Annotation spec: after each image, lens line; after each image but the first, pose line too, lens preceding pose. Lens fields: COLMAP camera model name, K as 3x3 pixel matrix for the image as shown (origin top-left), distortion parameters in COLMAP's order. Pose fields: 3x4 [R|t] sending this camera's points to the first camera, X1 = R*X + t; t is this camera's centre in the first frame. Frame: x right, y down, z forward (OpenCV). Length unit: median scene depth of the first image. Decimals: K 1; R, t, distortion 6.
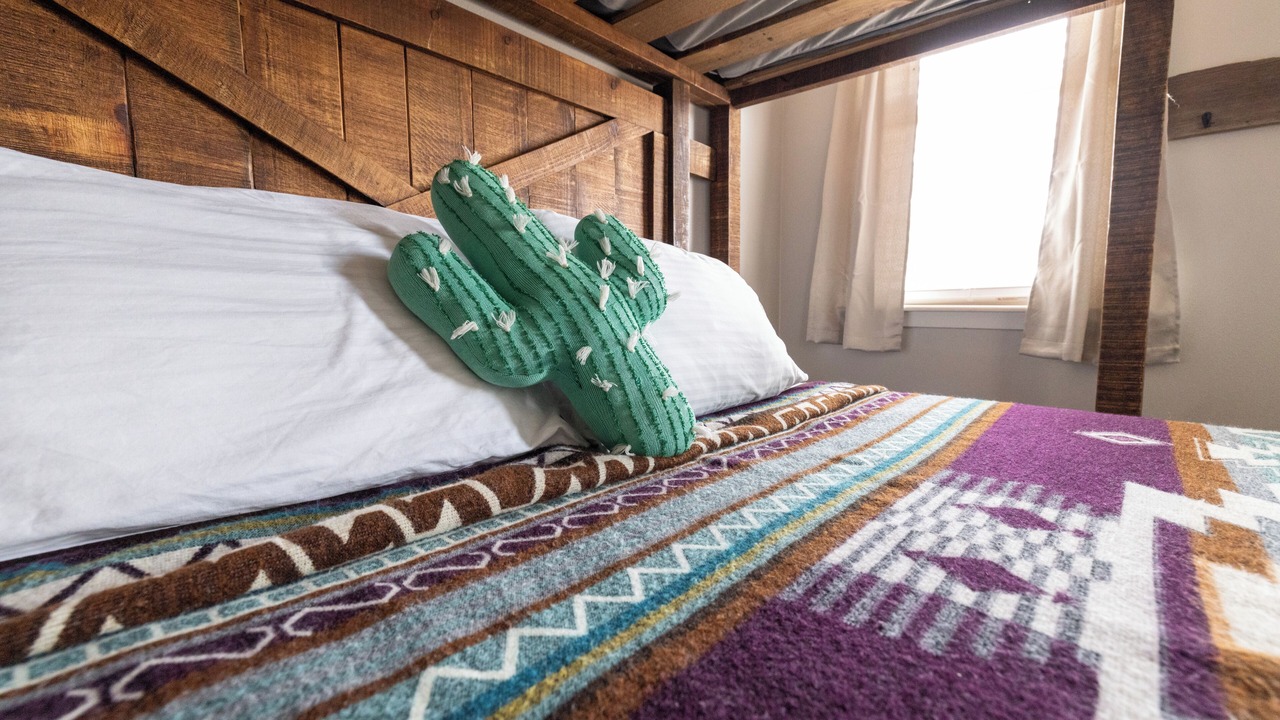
lens RADIAL K [[562.1, 0, 640.0], [0, 562.1, 360.0], [0, 0, 1]] dist [-0.000092, -0.000111]
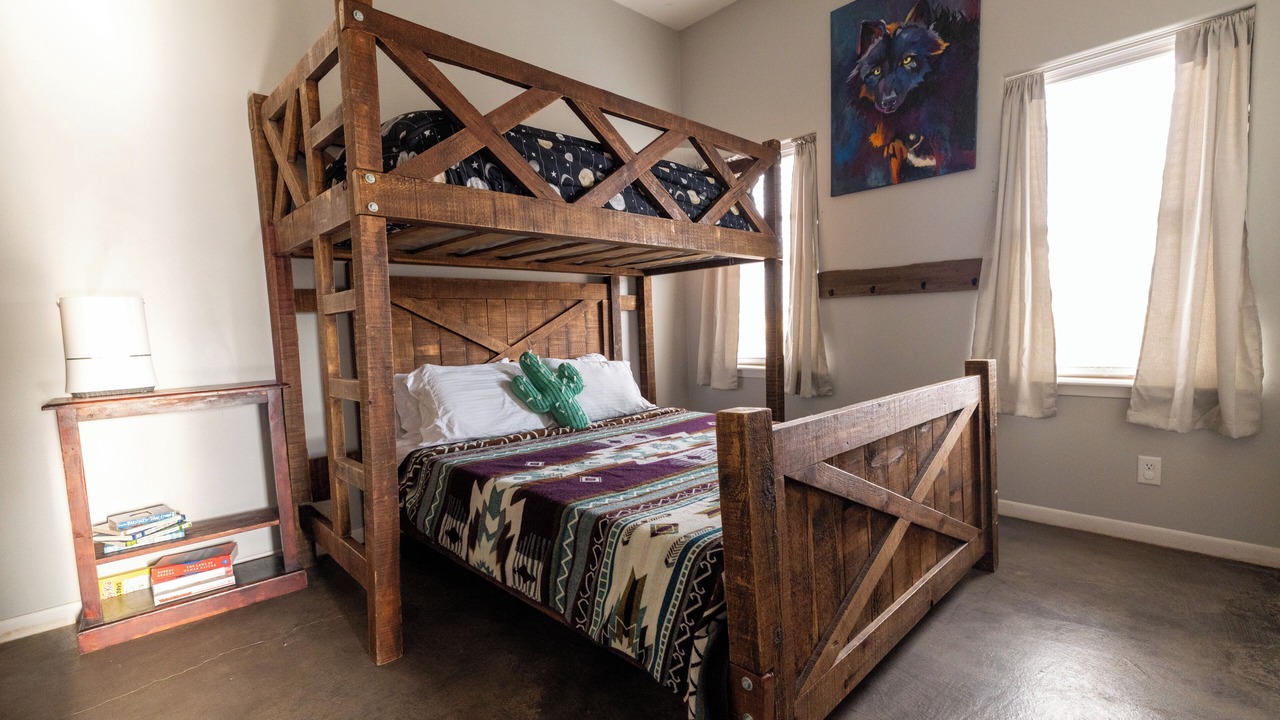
lens RADIAL K [[562.1, 0, 640.0], [0, 562.1, 360.0], [0, 0, 1]] dist [-0.000092, -0.000111]
pose [[0.997092, -0.026966, -0.071277, 0.719526], [0.024374, 0.999018, -0.036992, -0.149442], [0.072205, 0.035147, 0.996770, -2.753194]]
